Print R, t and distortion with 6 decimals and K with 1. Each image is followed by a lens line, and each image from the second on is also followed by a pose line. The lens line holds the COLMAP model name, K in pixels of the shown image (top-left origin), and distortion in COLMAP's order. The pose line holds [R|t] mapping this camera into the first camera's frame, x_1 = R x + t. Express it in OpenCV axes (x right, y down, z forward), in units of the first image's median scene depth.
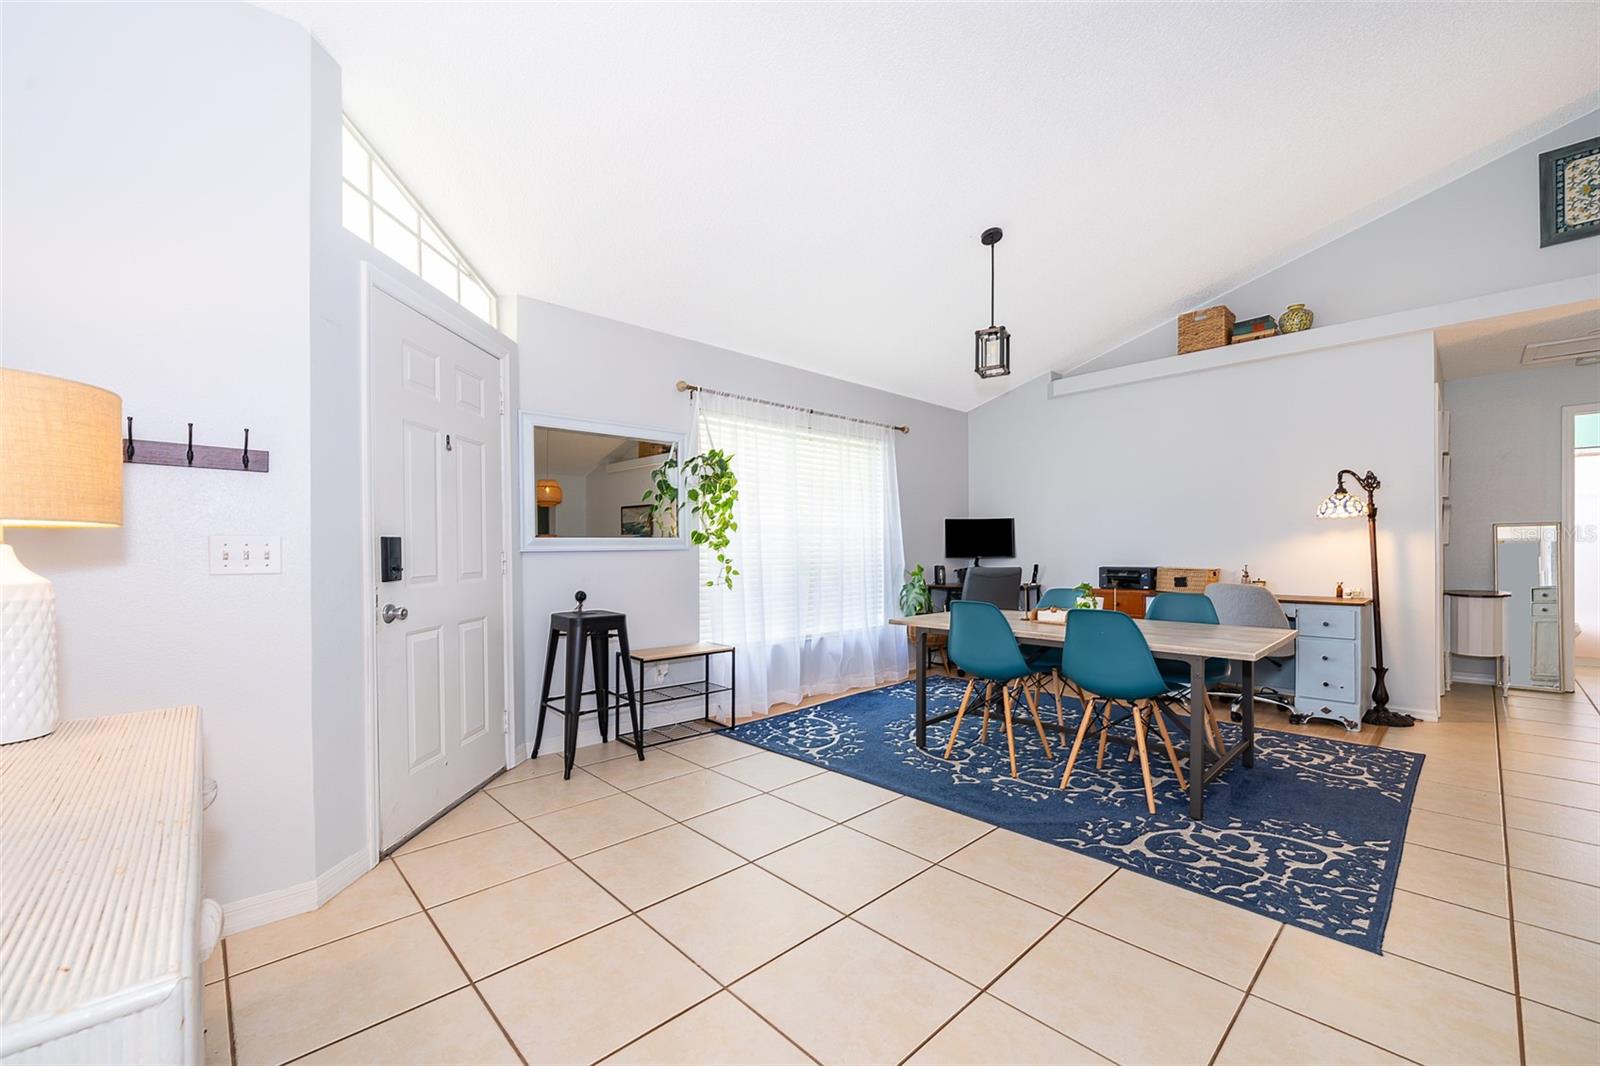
lens RADIAL K [[657.2, 0, 791.6], [0, 657.2, 547.6], [0, 0, 1]] dist [-0.003755, 0.000731]
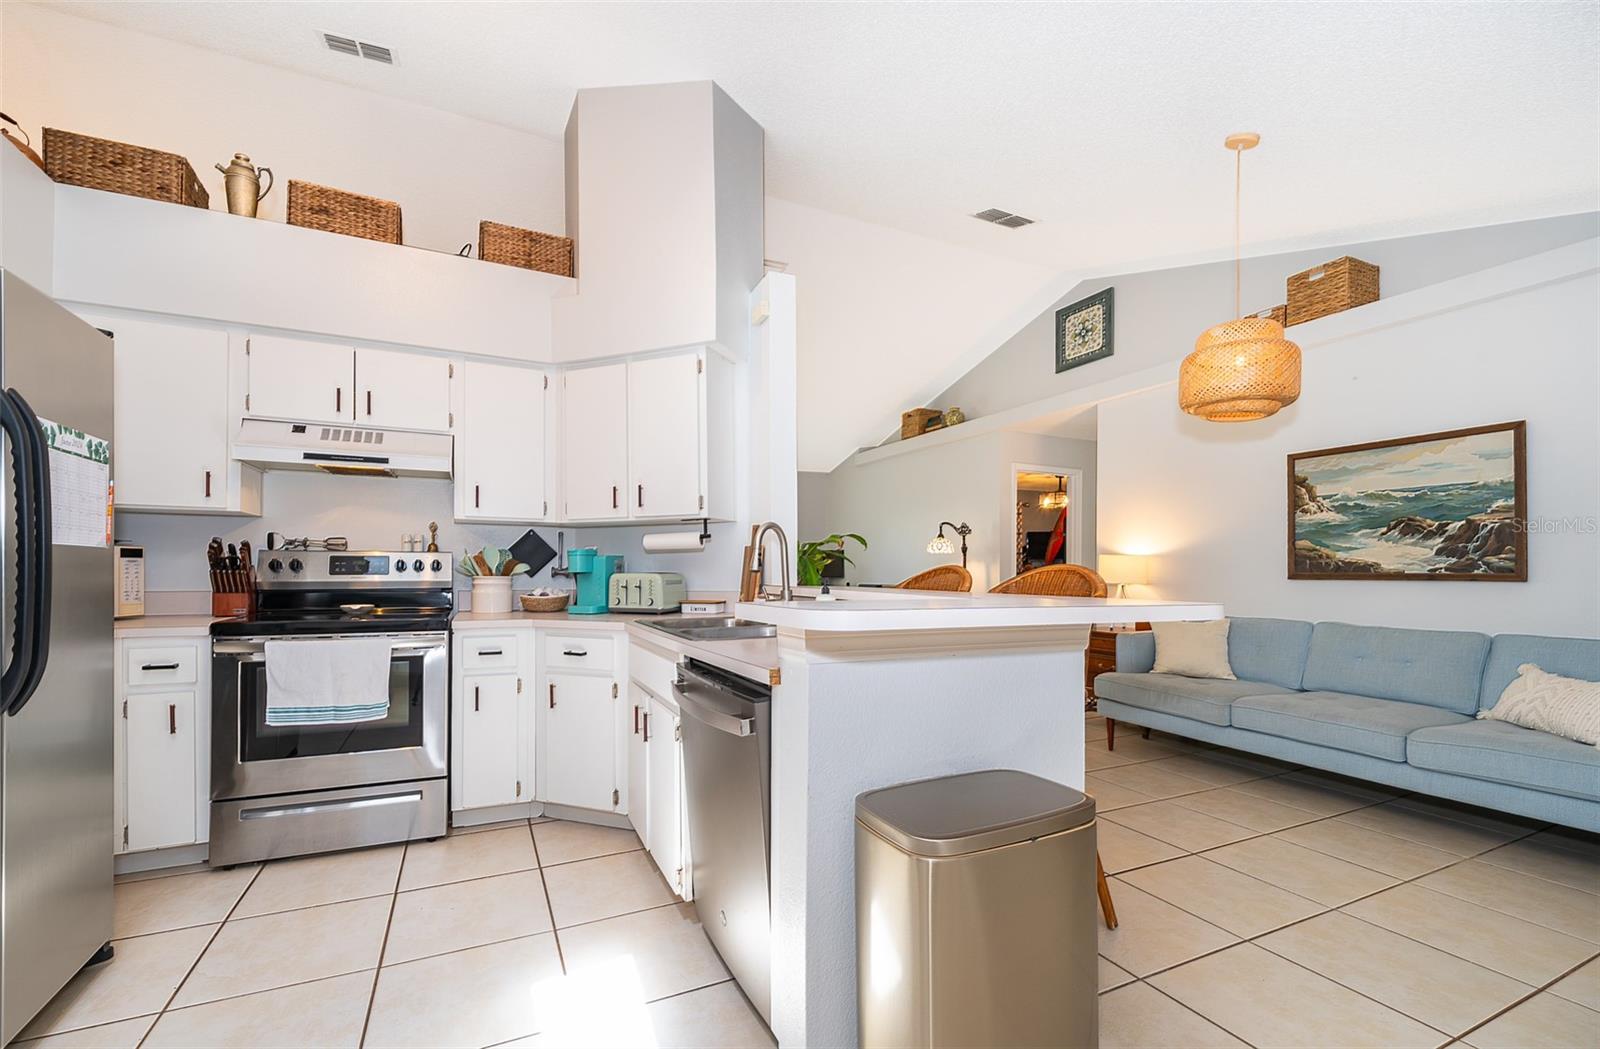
lens RADIAL K [[659.3, 0, 776.2], [0, 659.3, 571.6], [0, 0, 1]] dist [0.000523, -0.000282]
pose [[0.953966, 0.012942, -0.299636, 0.952998], [-0.011029, 0.999907, 0.008075, -0.010859], [0.299712, -0.004399, 0.954020, -0.608409]]
